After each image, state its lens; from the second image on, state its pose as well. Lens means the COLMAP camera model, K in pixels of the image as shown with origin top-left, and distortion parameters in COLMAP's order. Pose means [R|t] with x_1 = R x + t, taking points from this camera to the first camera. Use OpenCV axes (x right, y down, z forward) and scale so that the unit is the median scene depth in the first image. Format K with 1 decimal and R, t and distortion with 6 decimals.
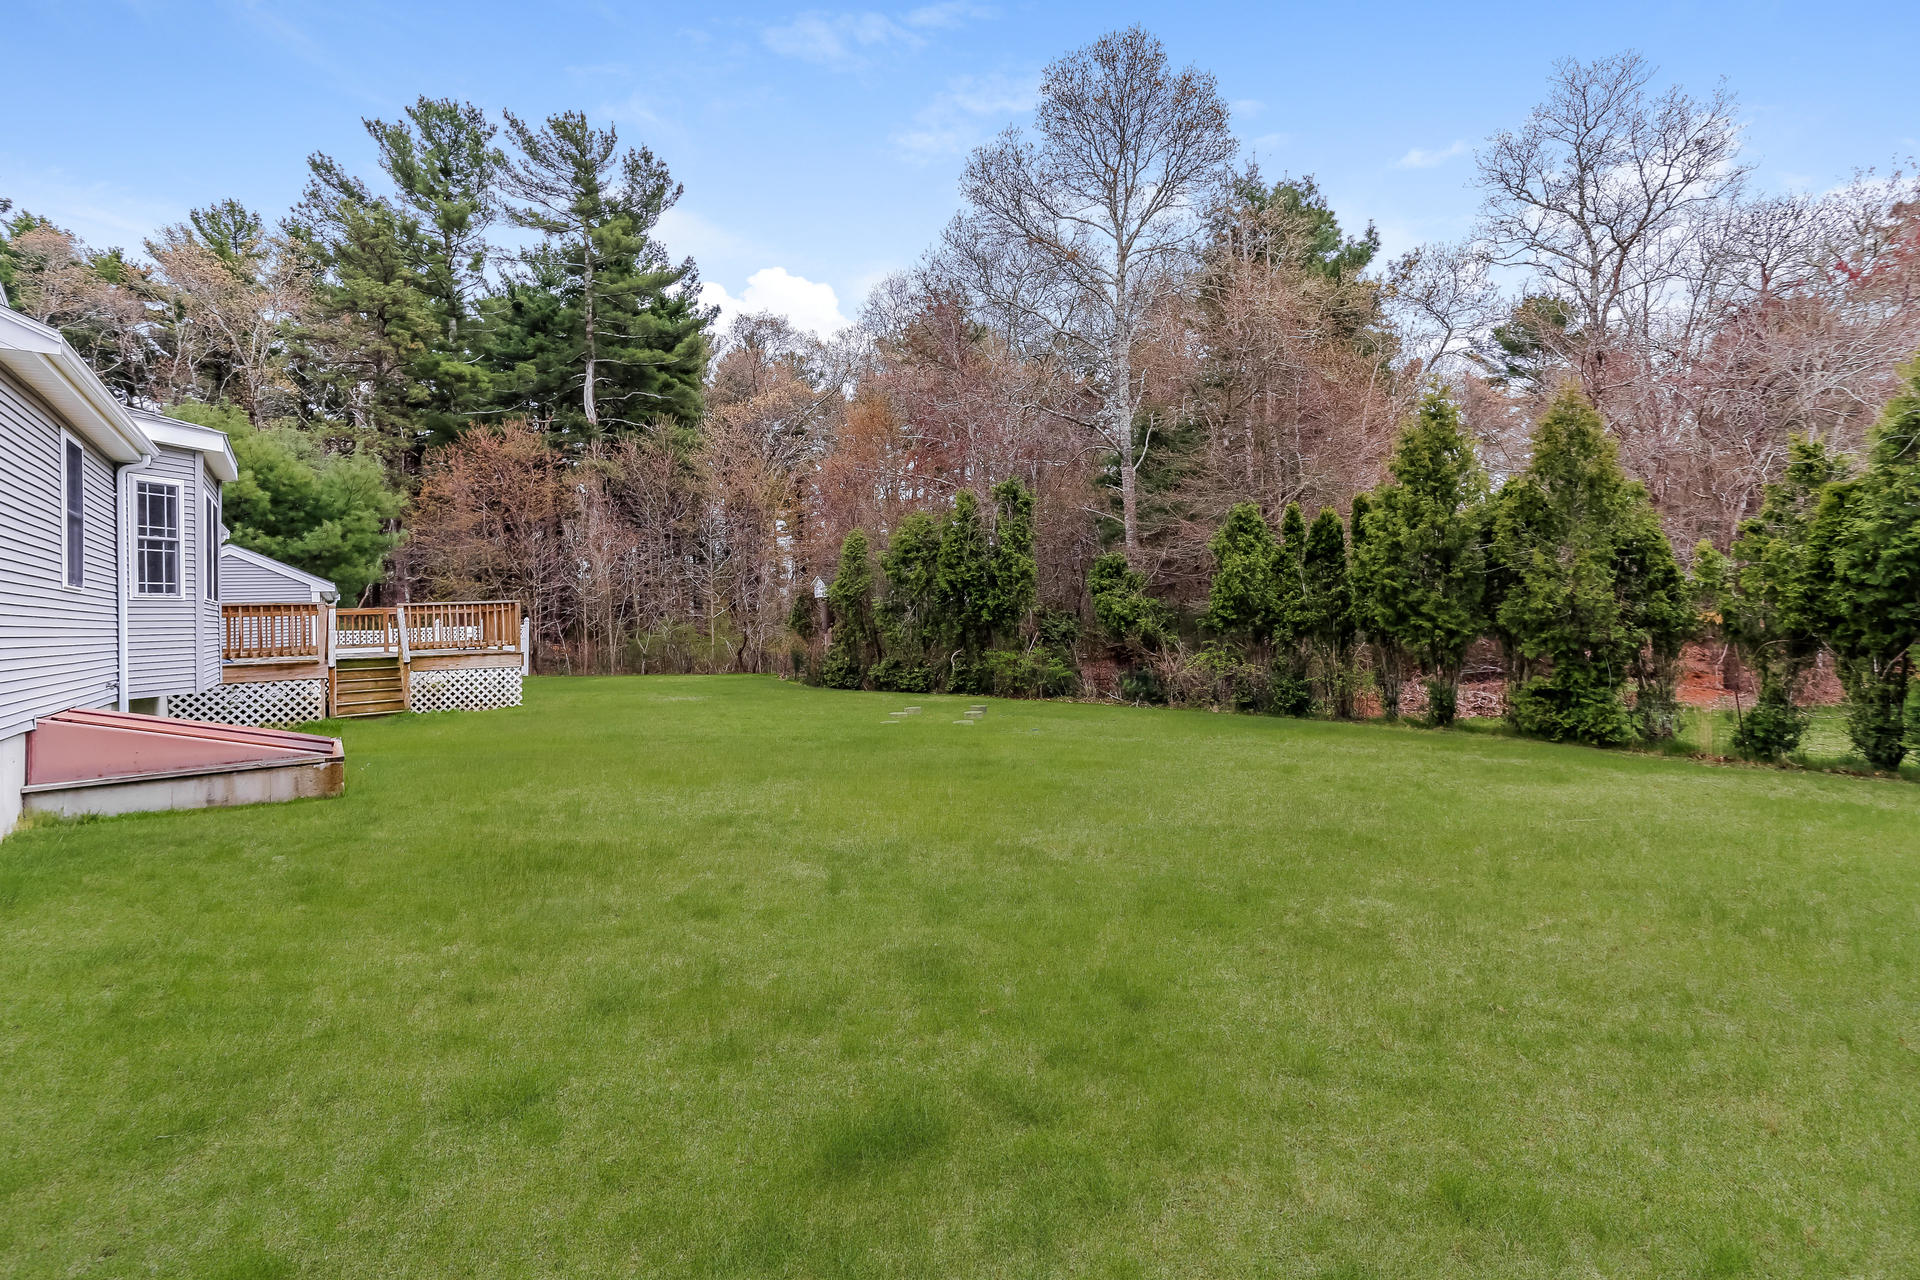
lens RADIAL K [[933.7, 0, 971.7], [0, 933.7, 618.6], [0, 0, 1]] dist [-0.049712, 0.036242]
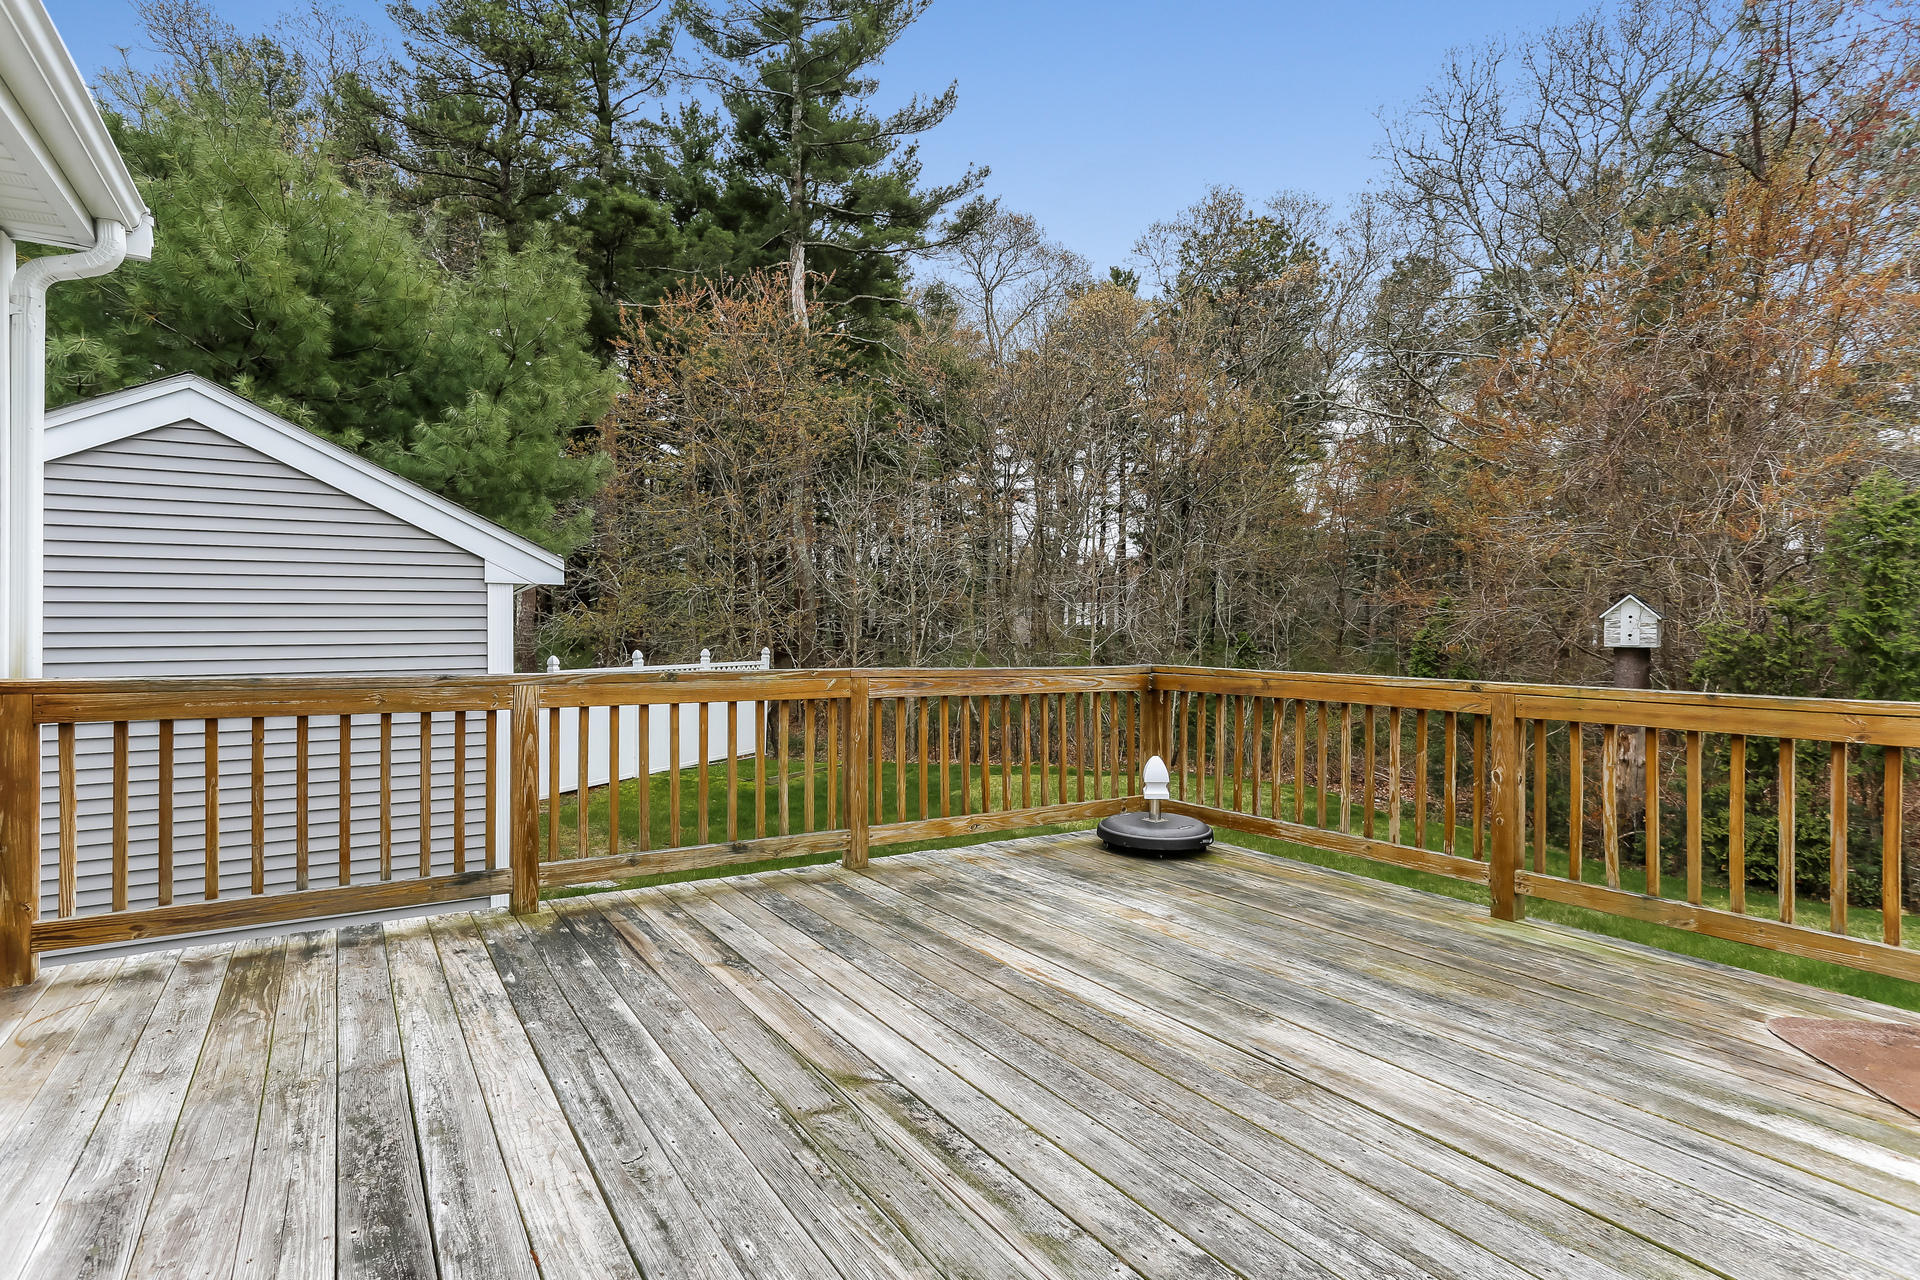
lens RADIAL K [[954.5, 0, 966.1], [0, 954.5, 646.3], [0, 0, 1]] dist [-0.053541, 0.033018]
pose [[0.998899, 0.037038, -0.028808, -0.474211], [-0.036679, 0.999244, 0.012891, -0.017019], [0.029264, -0.011820, 0.999502, 0.605165]]
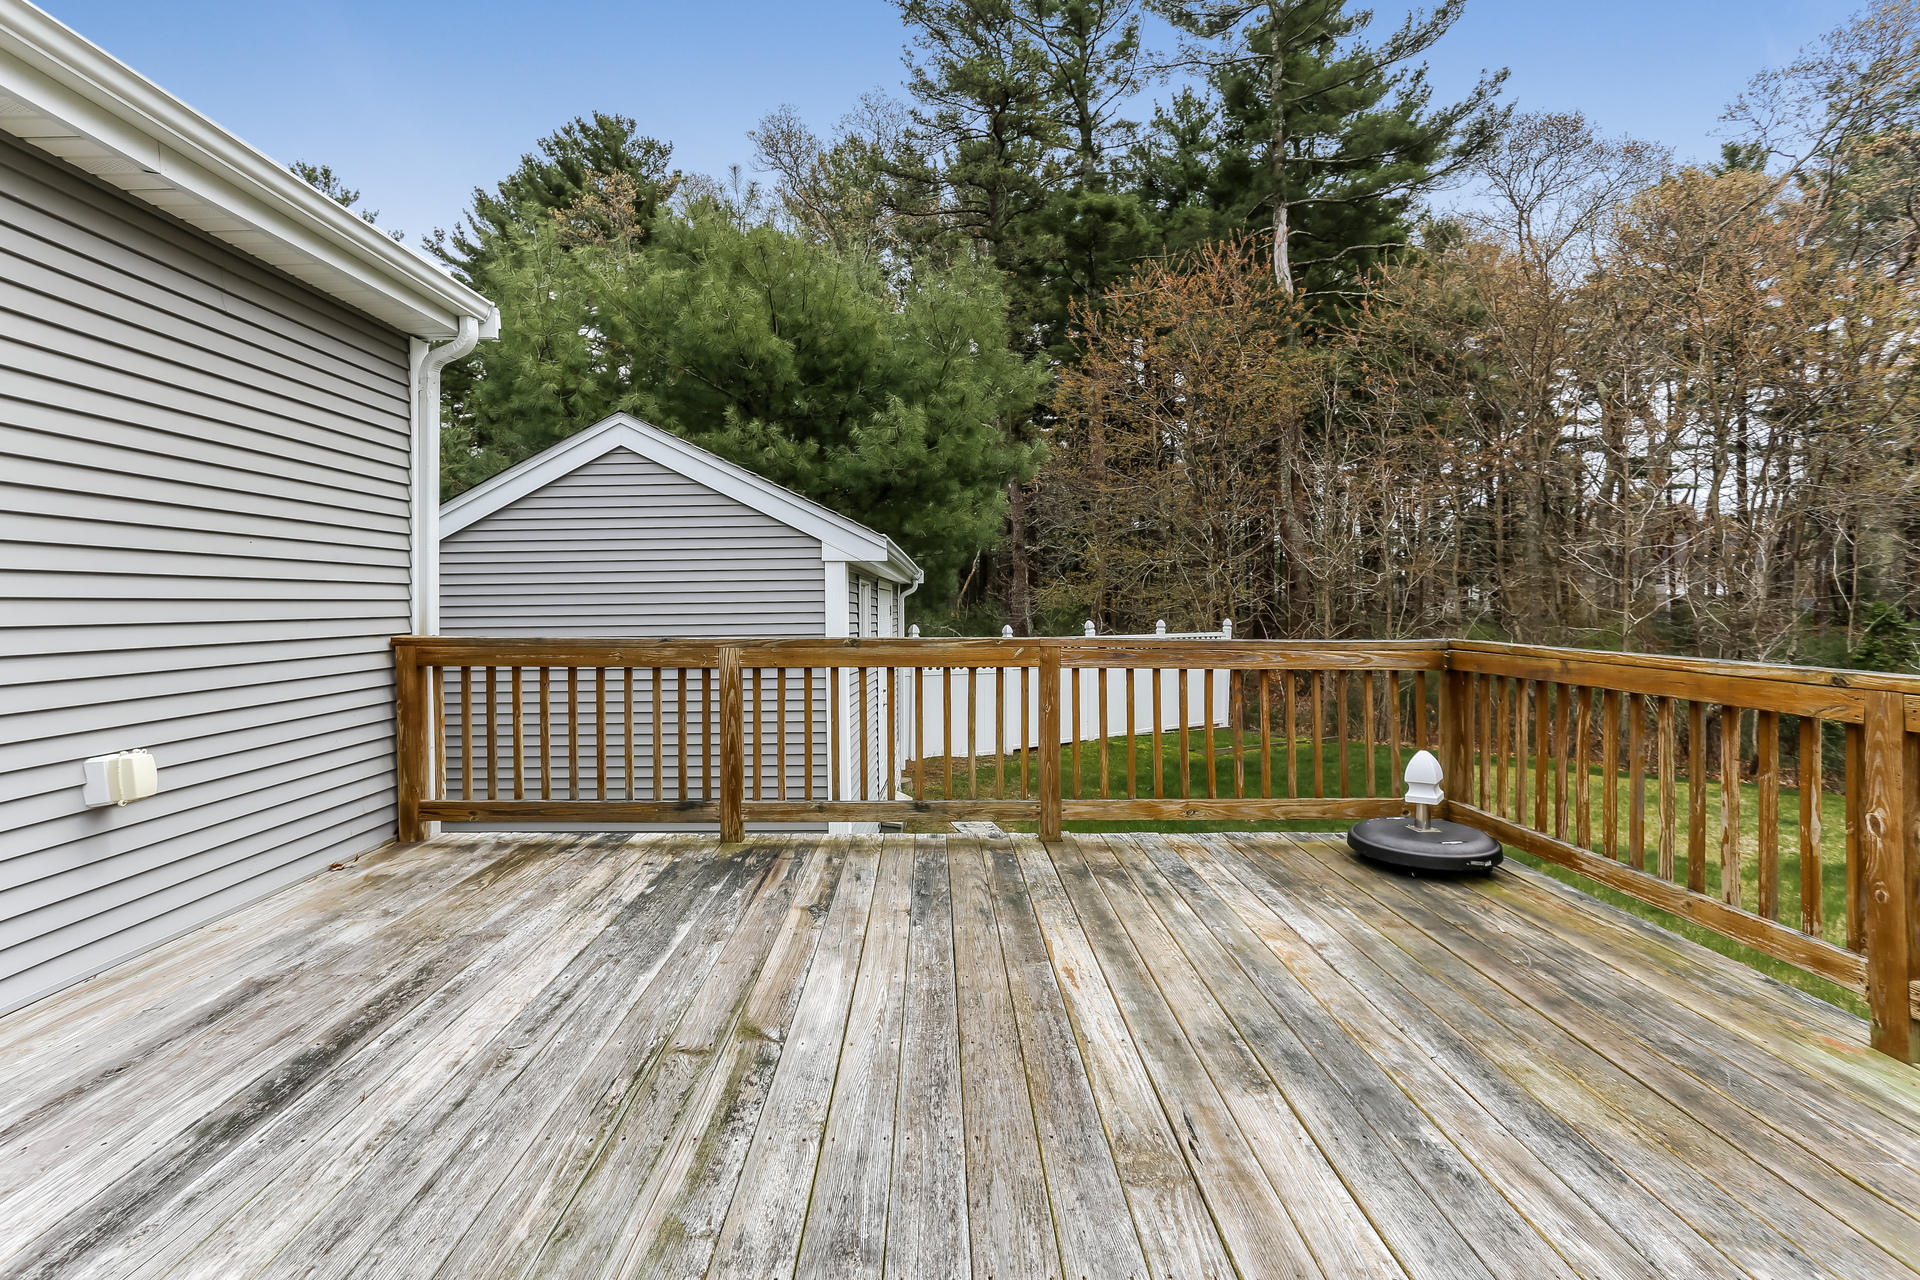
lens RADIAL K [[933.7, 0, 971.7], [0, 933.7, 618.6], [0, 0, 1]] dist [-0.049712, 0.036242]
pose [[0.836523, 0.040606, -0.546424, -0.416635], [-0.028109, 0.999117, 0.031213, -0.018385], [0.547210, -0.010751, 0.836927, 0.631908]]
